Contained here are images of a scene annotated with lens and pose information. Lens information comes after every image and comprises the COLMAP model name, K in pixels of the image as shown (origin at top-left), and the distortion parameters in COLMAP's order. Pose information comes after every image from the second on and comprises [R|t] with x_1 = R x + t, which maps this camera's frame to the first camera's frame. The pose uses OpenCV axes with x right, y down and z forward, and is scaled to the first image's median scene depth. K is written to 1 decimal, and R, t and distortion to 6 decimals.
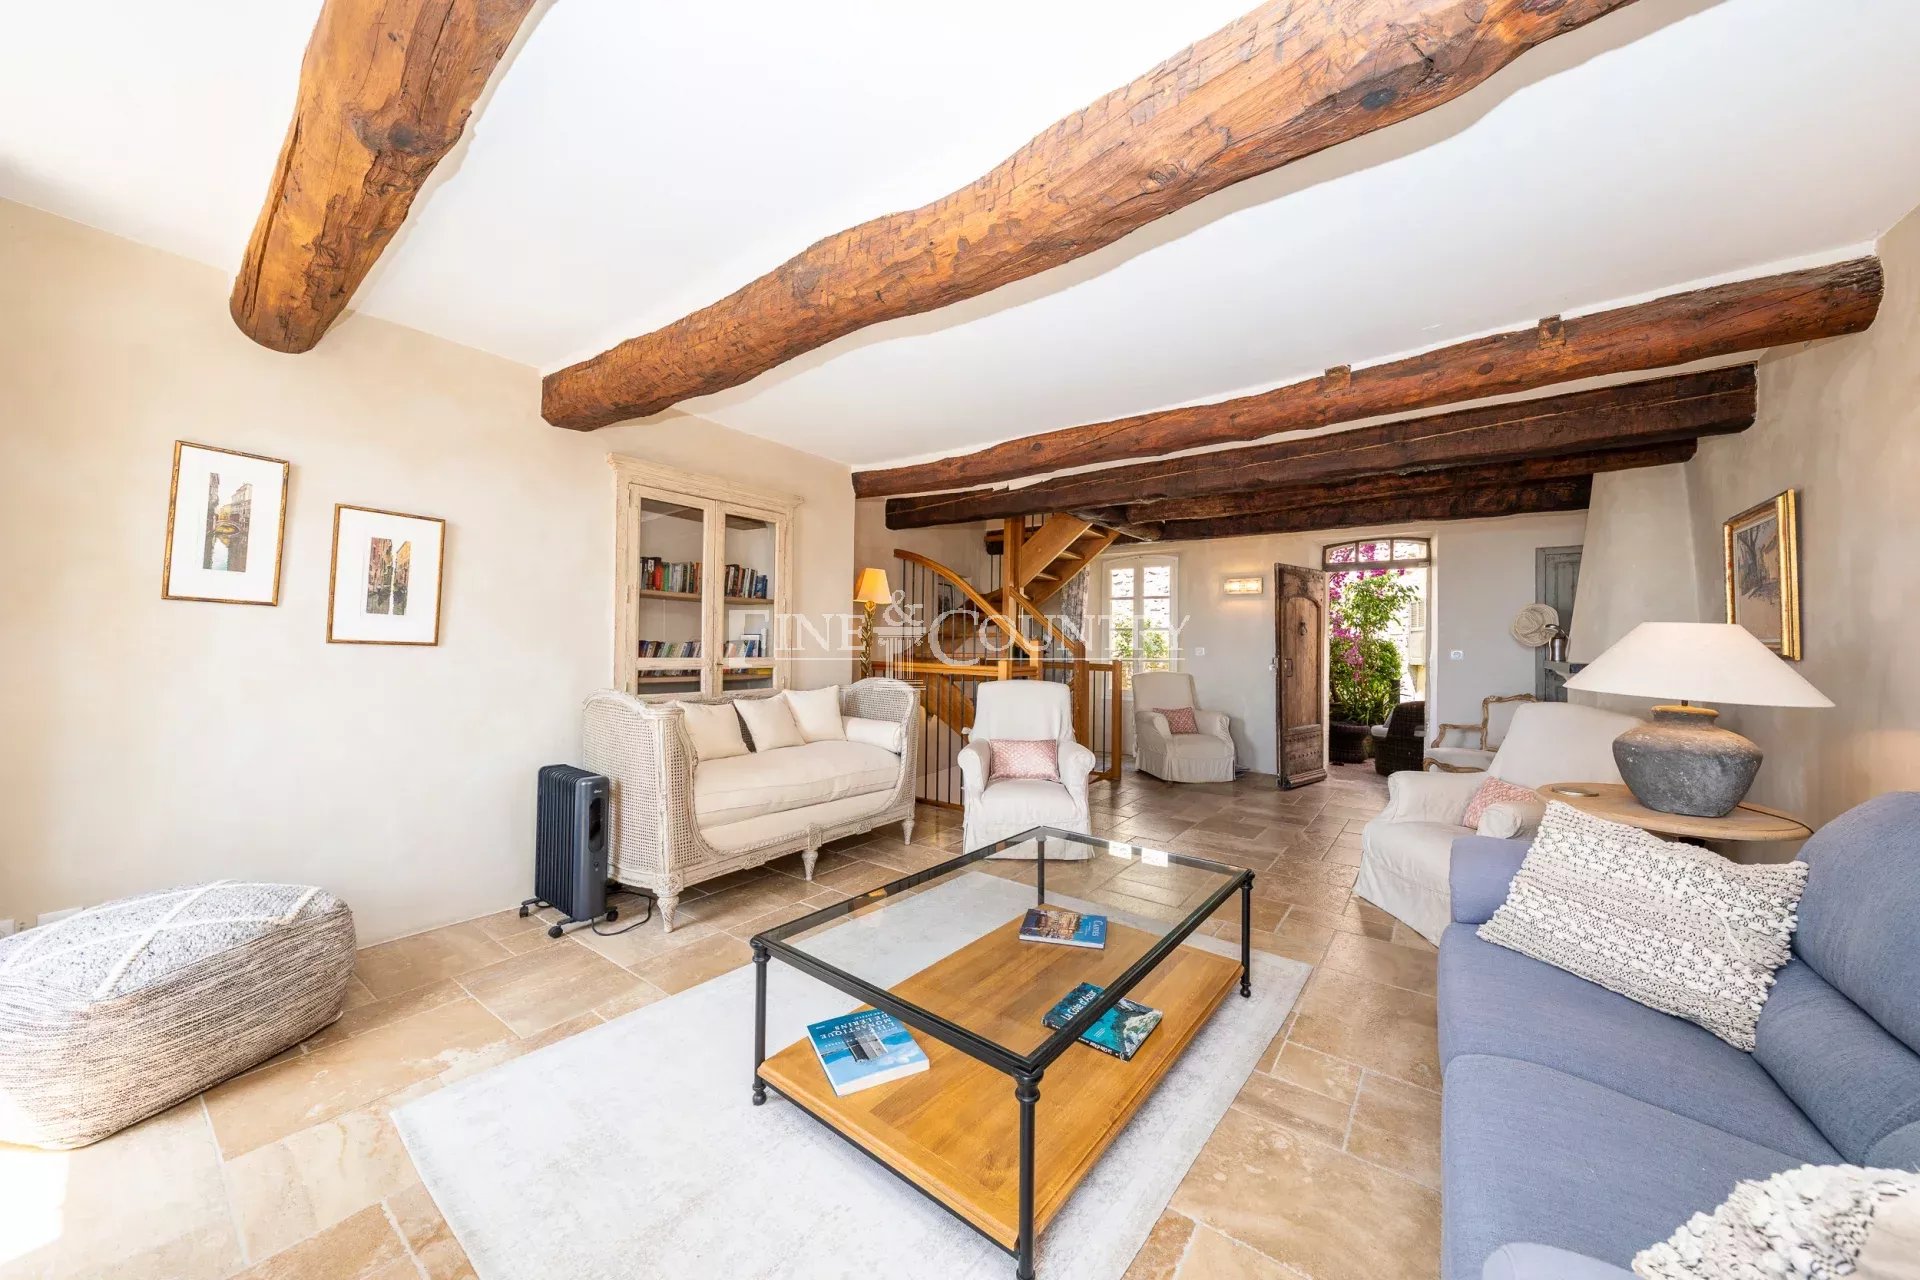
lens RADIAL K [[679.7, 0, 972.2], [0, 679.7, 635.5], [0, 0, 1]] dist [-0.001506, 0.000042]
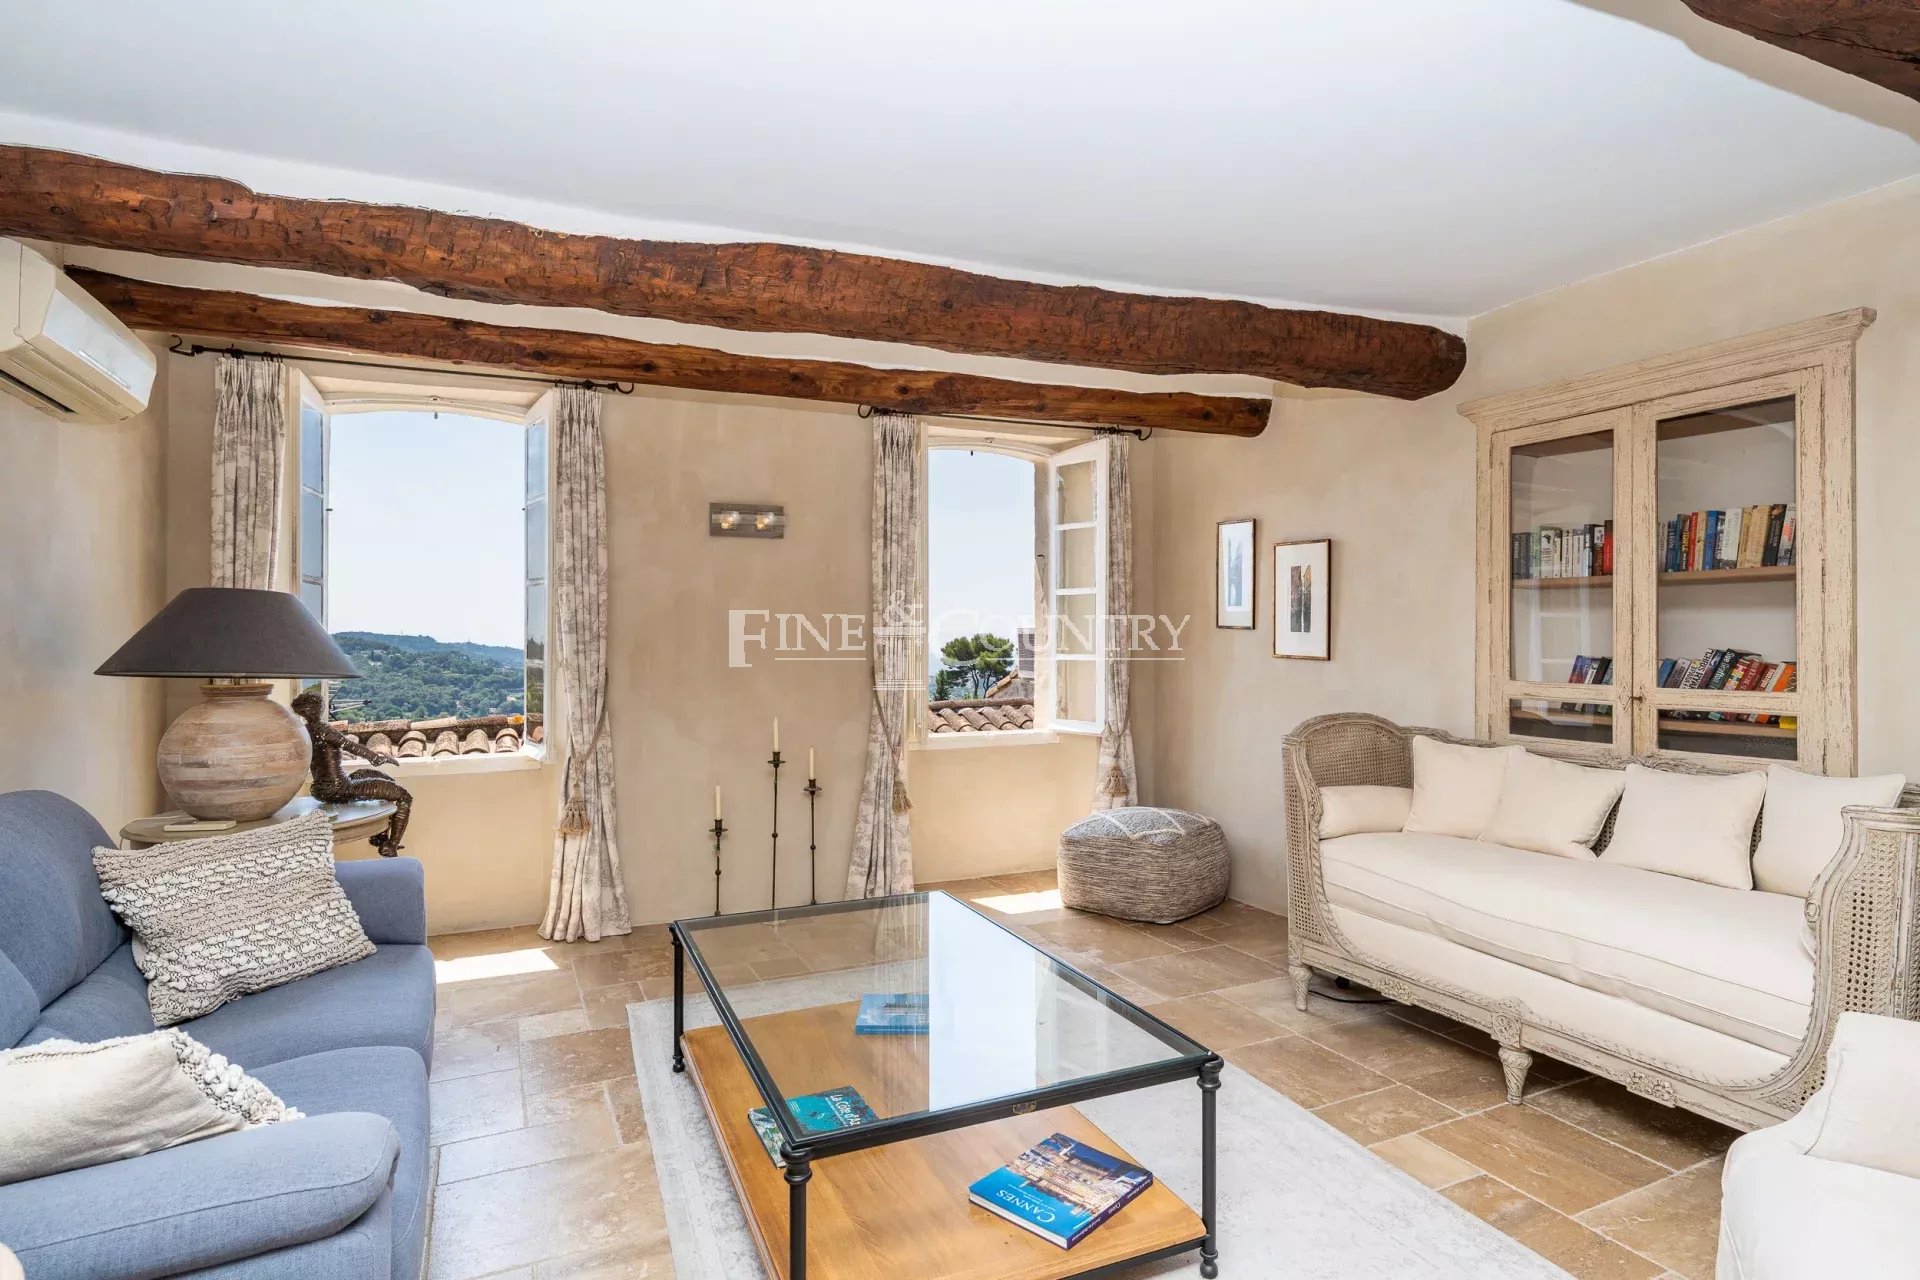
lens RADIAL K [[1003.1, 0, 956.5], [0, 1003.1, 648.1], [0, 0, 1]] dist [-0.032763, -0.000465]
pose [[-0.492921, -0.005659, -0.870056, 0.872291], [0.005912, 0.999934, -0.009853, 0.008023], [0.870054, -0.010000, -0.492855, 1.327473]]
